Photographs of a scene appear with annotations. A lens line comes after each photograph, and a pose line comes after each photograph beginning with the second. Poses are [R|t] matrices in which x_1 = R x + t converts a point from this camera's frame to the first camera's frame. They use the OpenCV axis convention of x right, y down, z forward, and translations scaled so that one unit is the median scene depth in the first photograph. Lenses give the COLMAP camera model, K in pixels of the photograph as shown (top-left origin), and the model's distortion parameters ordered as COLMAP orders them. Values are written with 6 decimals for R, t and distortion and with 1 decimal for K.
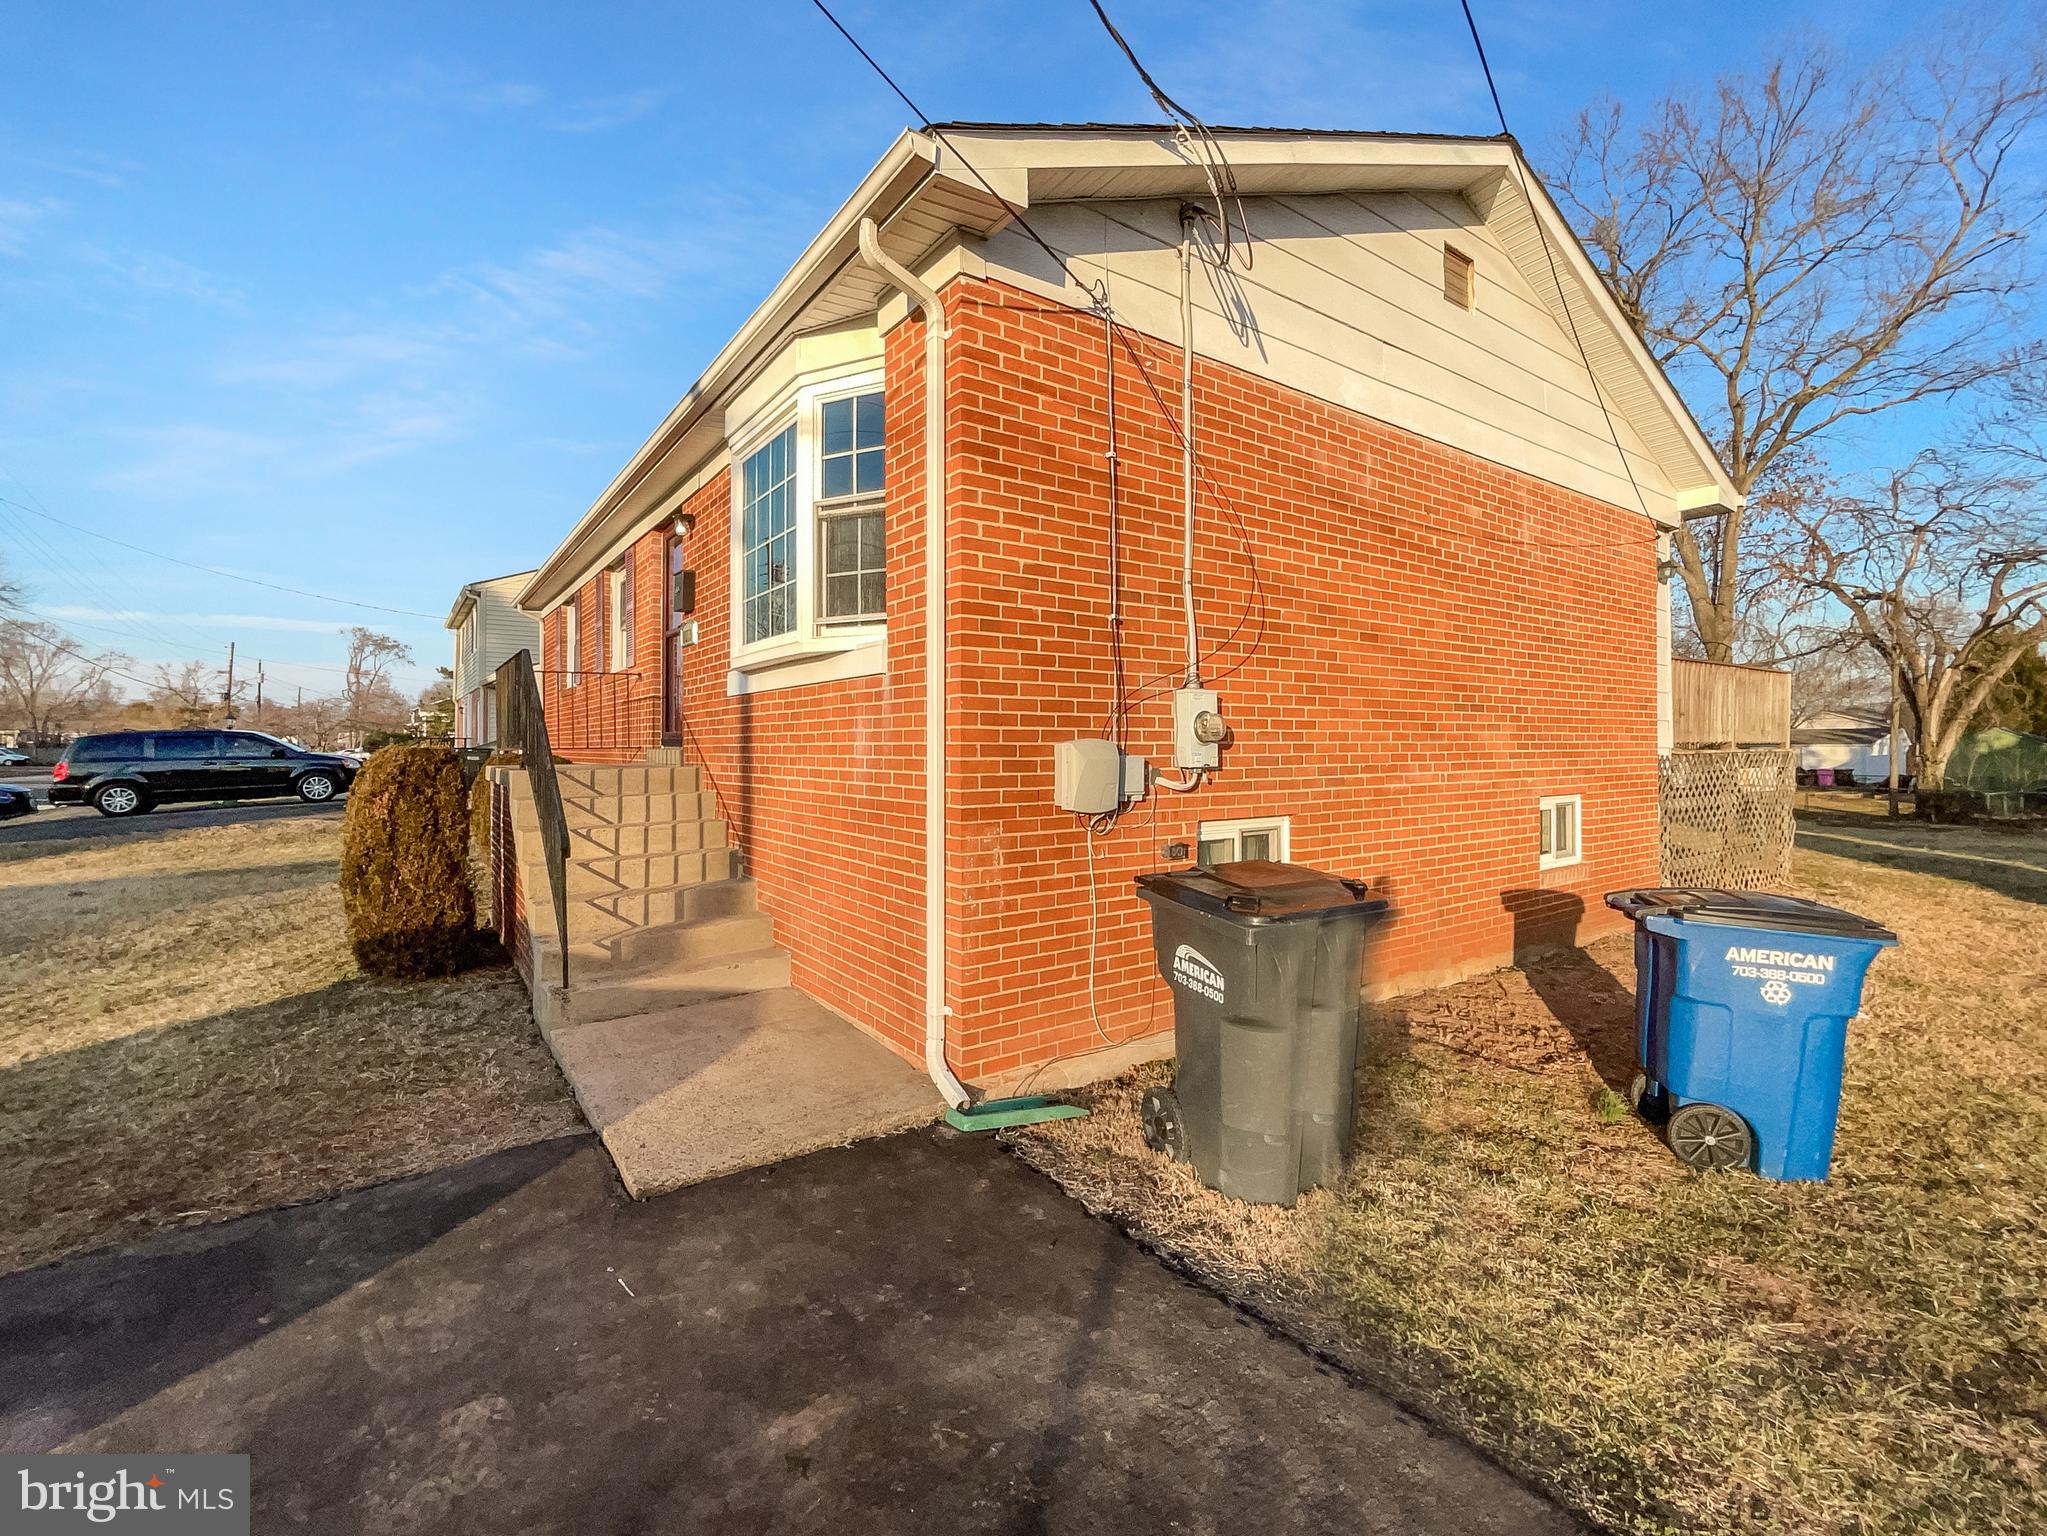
lens RADIAL K [[892.4, 0, 1020.6], [0, 892.4, 764.7], [0, 0, 1]] dist [-0.002950, -0.000009]
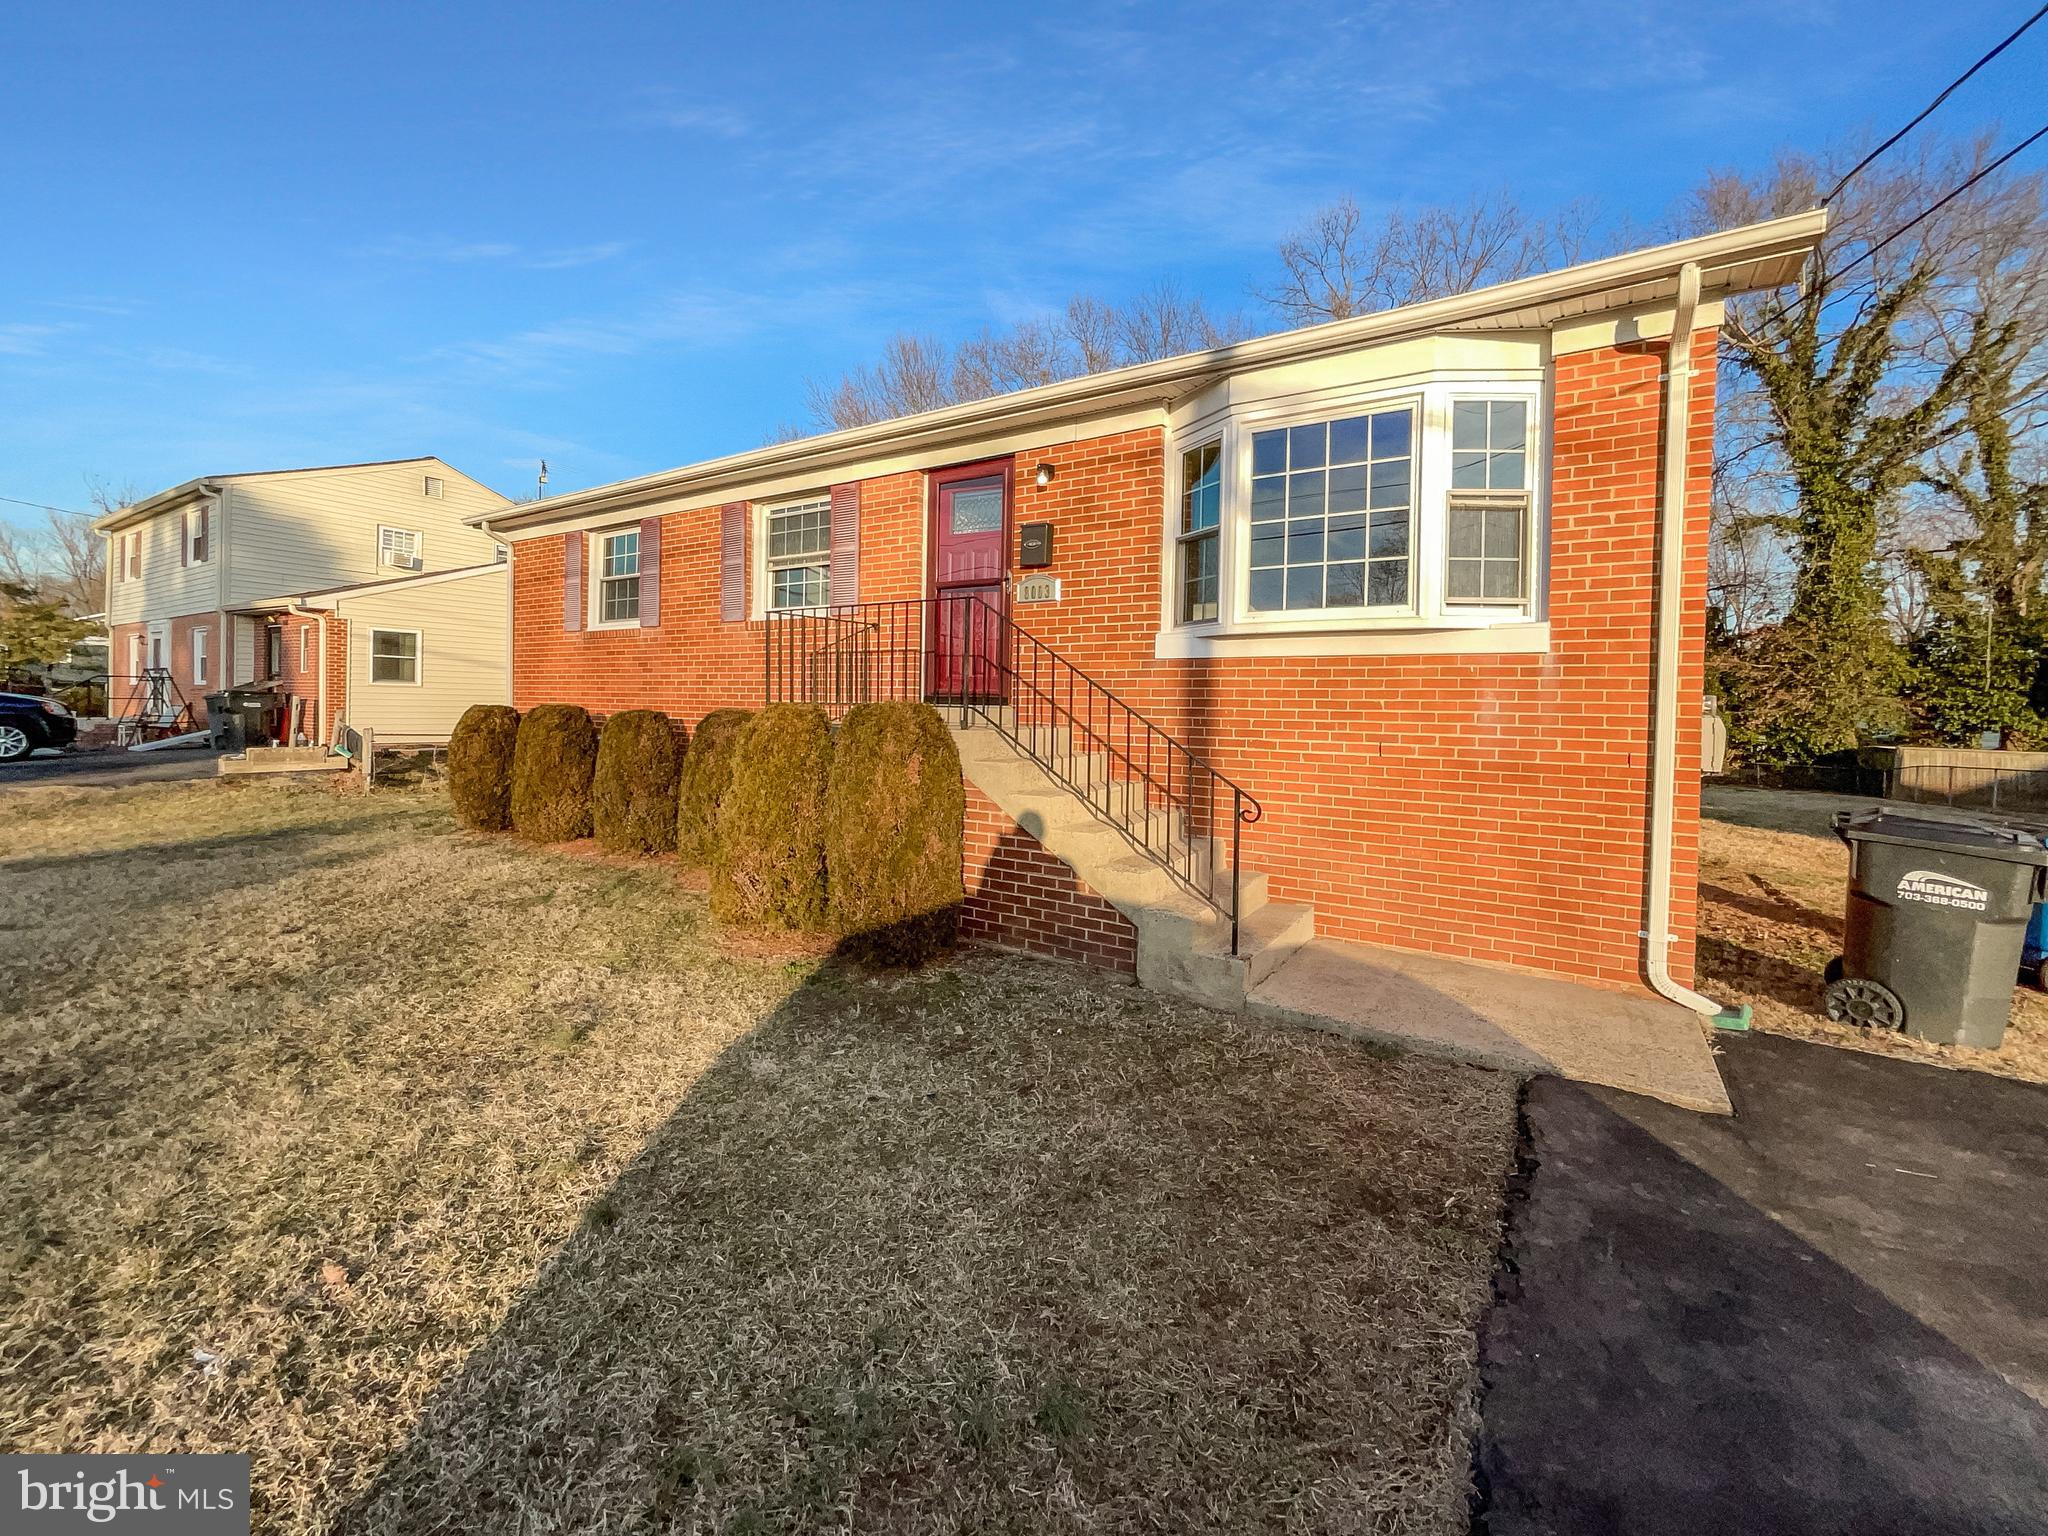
lens RADIAL K [[843.7, 0, 1025.2], [0, 843.7, 751.4], [0, 0, 1]] dist [0.001548, -0.000038]
pose [[0.924636, 0.002403, 0.380844, -1.160795], [-0.015914, 0.999351, 0.032330, -0.000991], [-0.380519, -0.035954, 0.924074, 0.243937]]
